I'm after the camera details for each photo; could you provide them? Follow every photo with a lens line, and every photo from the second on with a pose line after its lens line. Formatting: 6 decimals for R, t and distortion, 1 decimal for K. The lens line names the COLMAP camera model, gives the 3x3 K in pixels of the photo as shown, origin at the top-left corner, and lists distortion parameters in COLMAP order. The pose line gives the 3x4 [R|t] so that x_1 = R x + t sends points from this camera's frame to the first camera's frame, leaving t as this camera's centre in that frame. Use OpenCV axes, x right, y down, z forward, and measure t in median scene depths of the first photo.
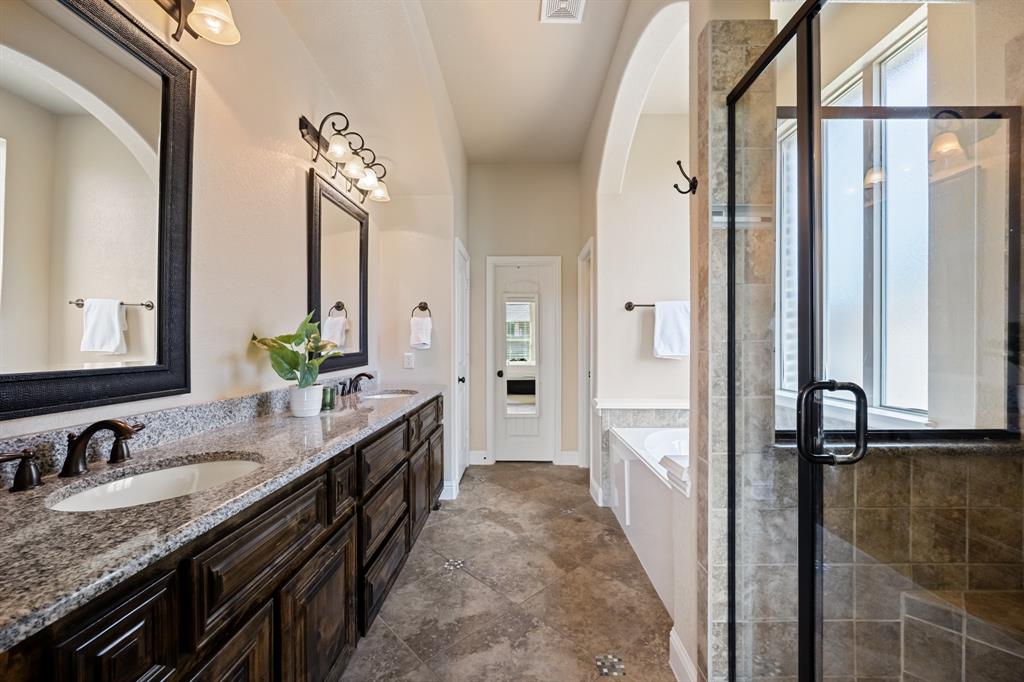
lens RADIAL K [[425.2, 0, 514.9], [0, 425.2, 343.6], [0, 0, 1]] dist [0.000352, 0.000168]
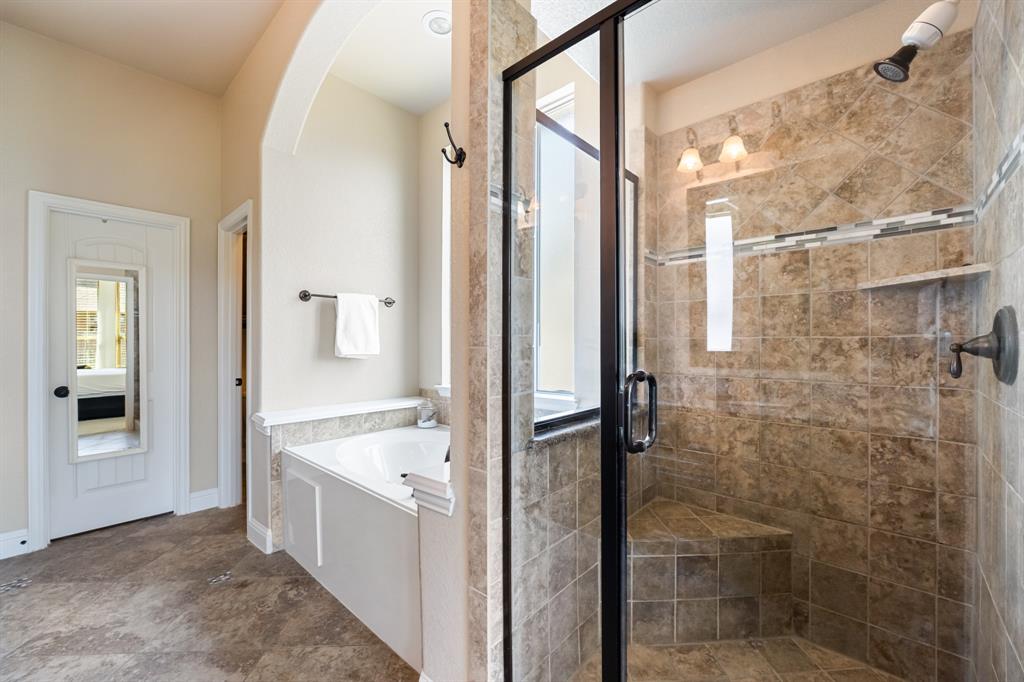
lens RADIAL K [[414.3, 0, 516.8], [0, 414.3, 341.1], [0, 0, 1]] dist [-0.003126, -0.000039]
pose [[0.653881, 0.001700, 0.756596, -0.098404], [0.002563, 0.999987, -0.004461, 0.006515], [-0.756593, 0.004856, 0.653868, 0.238262]]
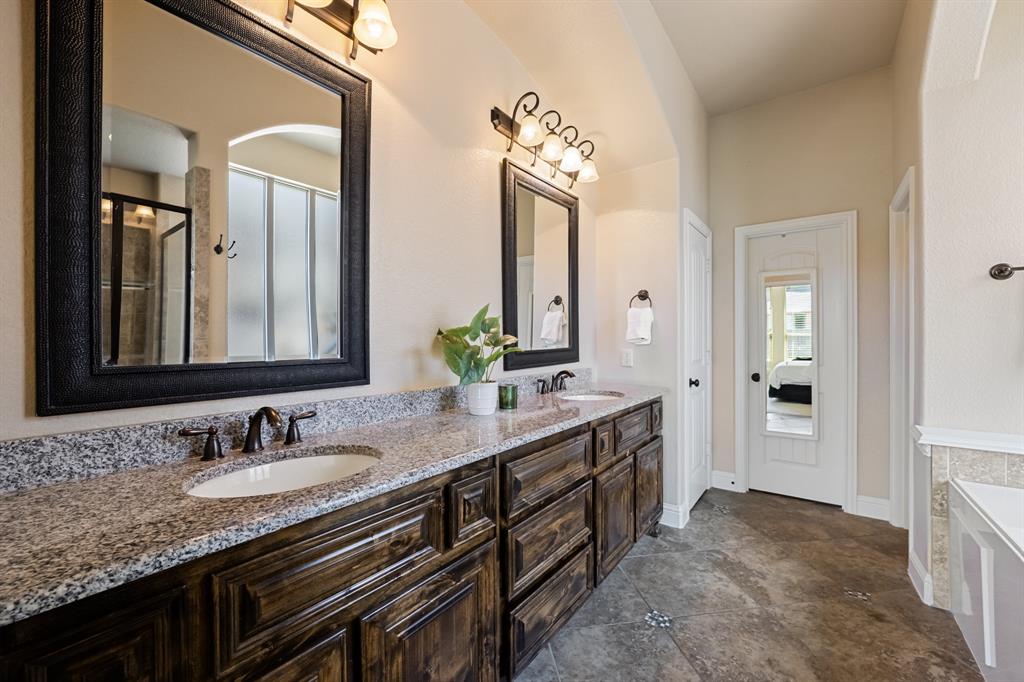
lens RADIAL K [[414.3, 0, 516.8], [0, 414.3, 341.1], [0, 0, 1]] dist [-0.003126, -0.000039]
pose [[0.808123, -0.000751, -0.589013, 0.101273], [0.003085, 0.999991, 0.002958, 0.002980], [0.589005, -0.004207, 0.808118, 0.245003]]
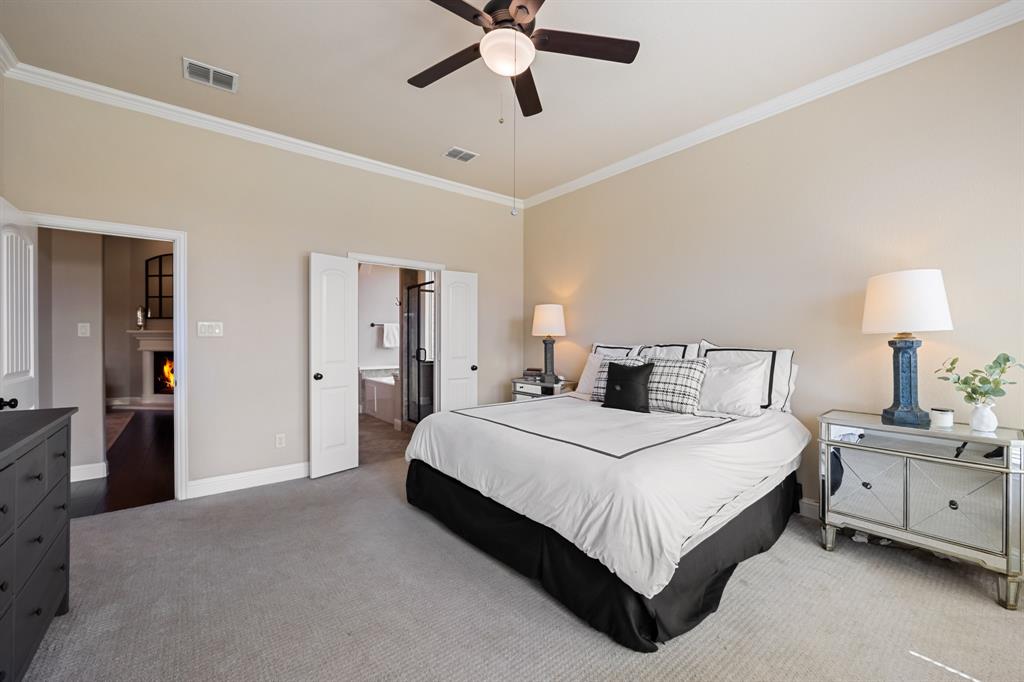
lens RADIAL K [[425.2, 0, 514.9], [0, 425.2, 343.6], [0, 0, 1]] dist [0.000352, 0.000168]
pose [[0.774129, -0.003685, 0.633017, -0.897380], [-0.003092, 0.999949, 0.009603, -0.017382], [-0.633021, -0.009391, 0.774078, -1.957808]]
